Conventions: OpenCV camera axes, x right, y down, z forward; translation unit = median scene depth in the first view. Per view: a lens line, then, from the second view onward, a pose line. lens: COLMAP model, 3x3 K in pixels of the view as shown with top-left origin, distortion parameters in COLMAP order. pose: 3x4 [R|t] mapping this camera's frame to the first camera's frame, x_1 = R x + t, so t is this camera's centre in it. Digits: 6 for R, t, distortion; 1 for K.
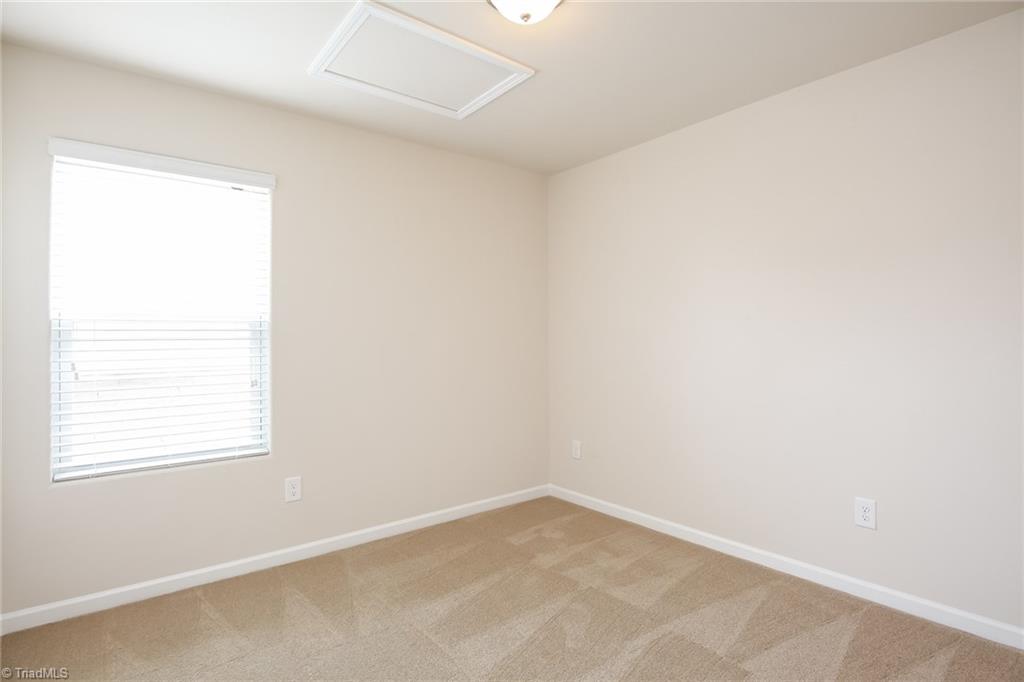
lens RADIAL K [[516.7, 0, 512.0], [0, 516.7, 341.0], [0, 0, 1]] dist [-0.001619, -0.001045]
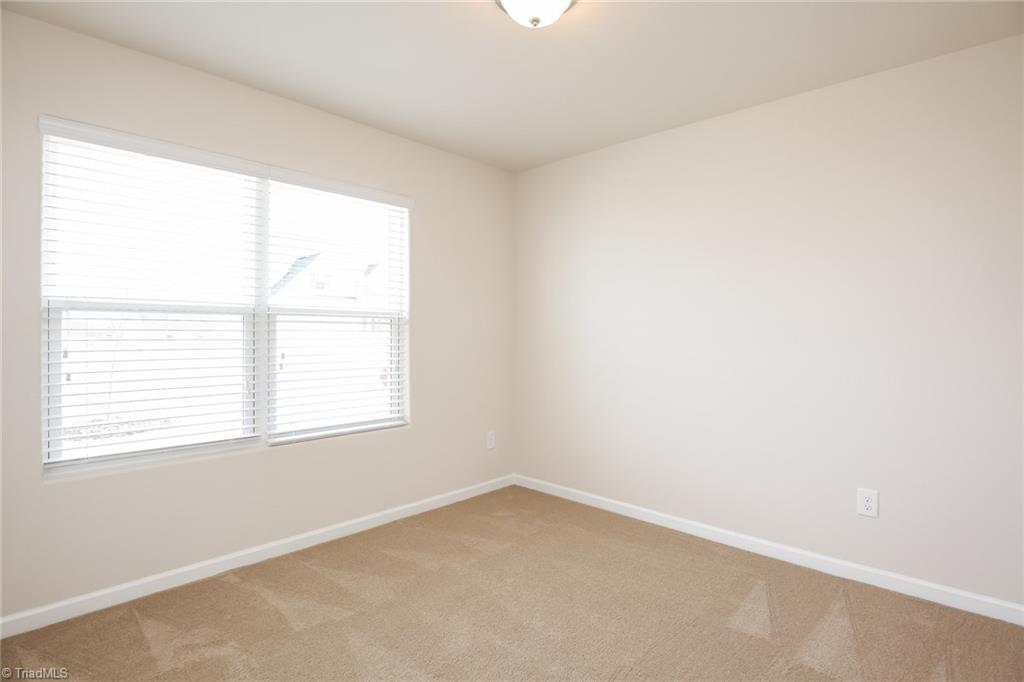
lens RADIAL K [[532.3, 0, 540.1], [0, 532.3, 338.6], [0, 0, 1]] dist [0.002097, 0.000937]
pose [[0.983995, 0.006668, 0.178070, -0.188672], [-0.007868, 0.999951, 0.006037, 0.001424], [-0.178021, -0.007342, 0.983999, -0.146800]]
